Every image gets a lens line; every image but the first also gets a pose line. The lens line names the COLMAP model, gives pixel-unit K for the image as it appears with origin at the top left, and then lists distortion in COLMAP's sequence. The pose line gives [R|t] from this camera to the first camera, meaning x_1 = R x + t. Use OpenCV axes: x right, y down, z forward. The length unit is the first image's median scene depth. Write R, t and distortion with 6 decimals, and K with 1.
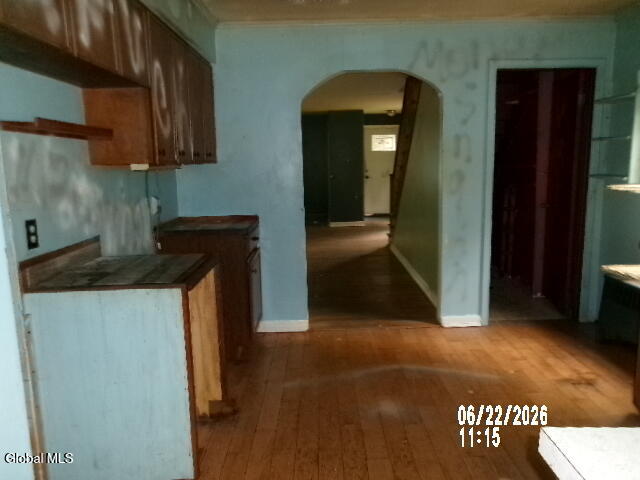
lens RADIAL K [[509.6, 0, 317.4], [0, 509.6, 244.1], [0, 0, 1]] dist [0.031841, 0.006379]
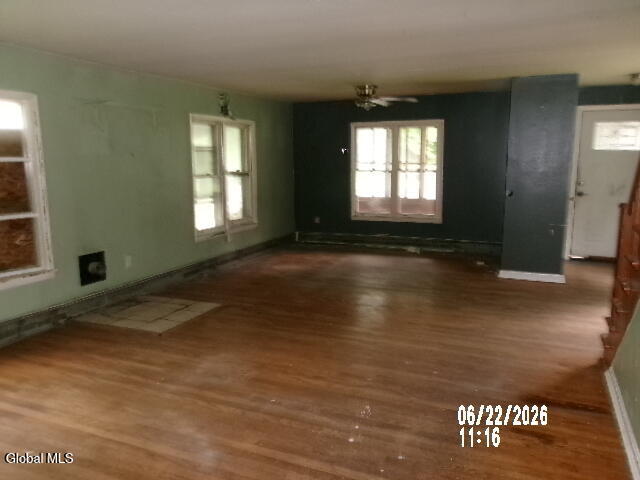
lens RADIAL K [[509.6, 0, 317.4], [0, 509.6, 244.1], [0, 0, 1]] dist [0.031841, 0.006379]
pose [[0.918786, 0.082841, -0.385966, 0.057597], [-0.073380, 0.996533, 0.039210, -0.080411], [0.387876, -0.007703, 0.921679, 0.358587]]
